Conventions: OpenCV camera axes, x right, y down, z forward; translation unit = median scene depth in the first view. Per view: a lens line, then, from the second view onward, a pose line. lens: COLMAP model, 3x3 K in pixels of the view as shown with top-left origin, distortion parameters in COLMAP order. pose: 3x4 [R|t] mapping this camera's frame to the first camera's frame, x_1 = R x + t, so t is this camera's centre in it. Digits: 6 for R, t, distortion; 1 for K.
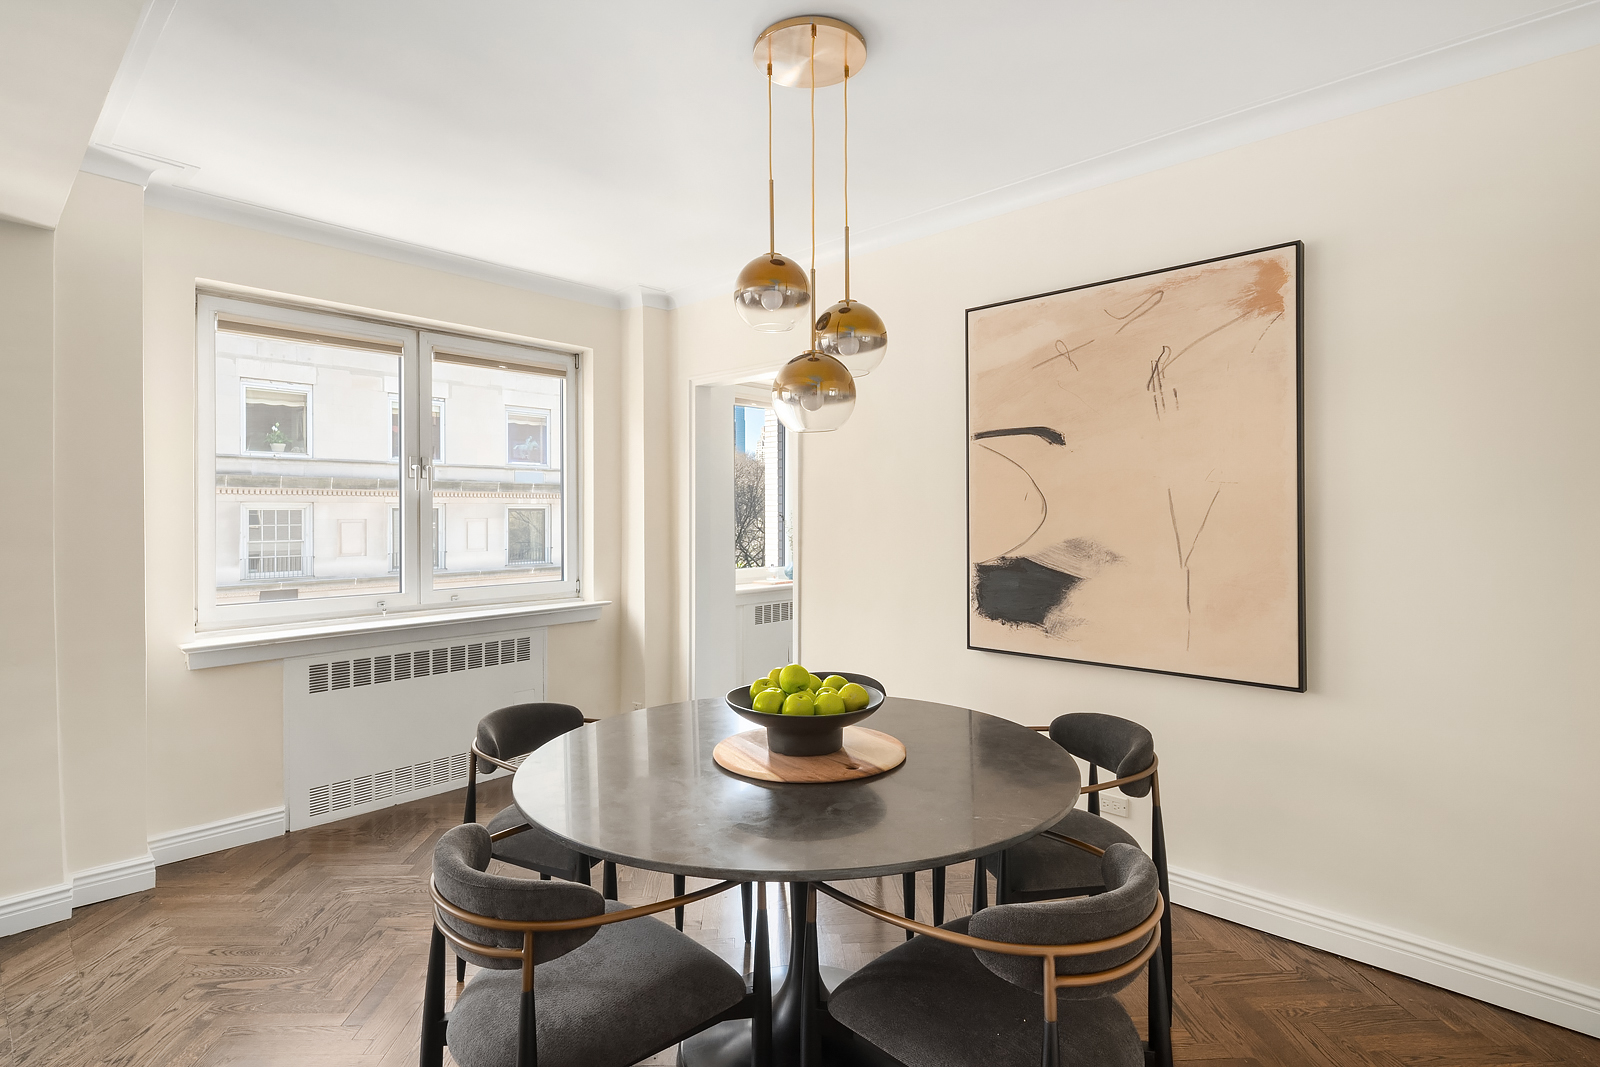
lens RADIAL K [[793.4, 0, 761.6], [0, 793.4, 514.3], [0, 0, 1]] dist [0.014248, -0.009632]
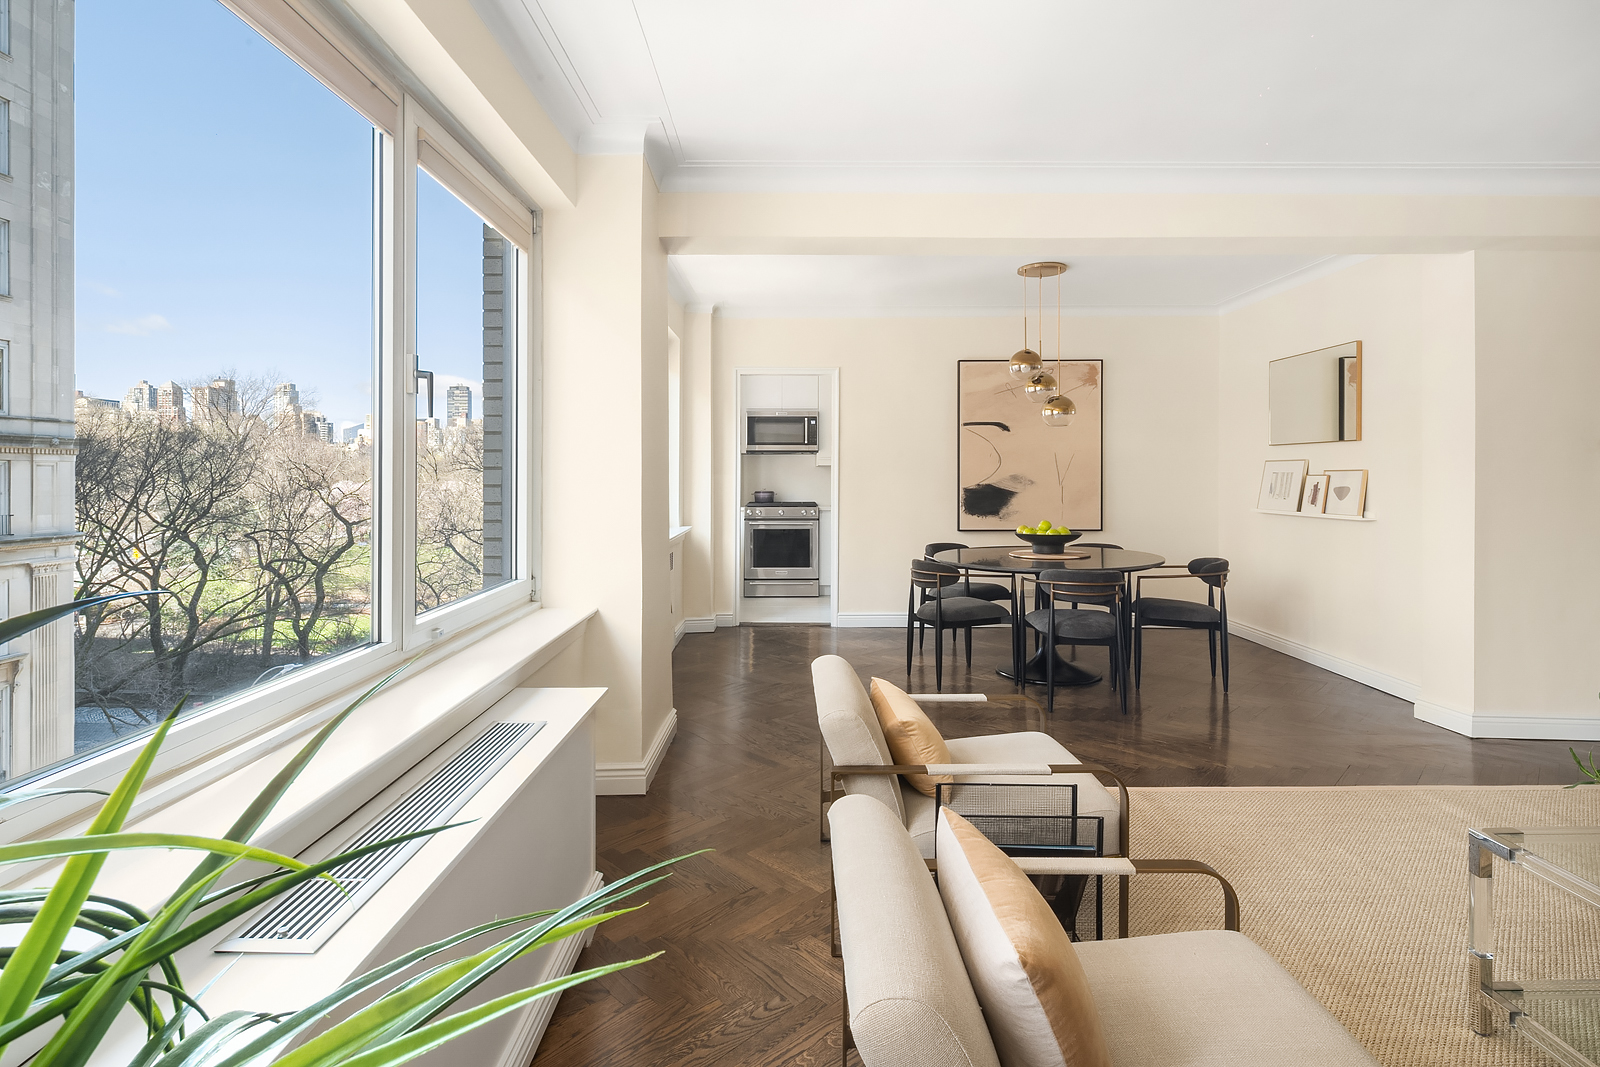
lens RADIAL K [[793.4, 0, 779.3], [0, 793.4, 484.3], [0, 0, 1]] dist [0.014248, -0.009632]
pose [[0.745089, -0.002705, 0.666959, -1.414282], [-0.002561, 0.999973, 0.006917, 0.040304], [-0.666960, -0.006861, 0.745062, -0.182516]]
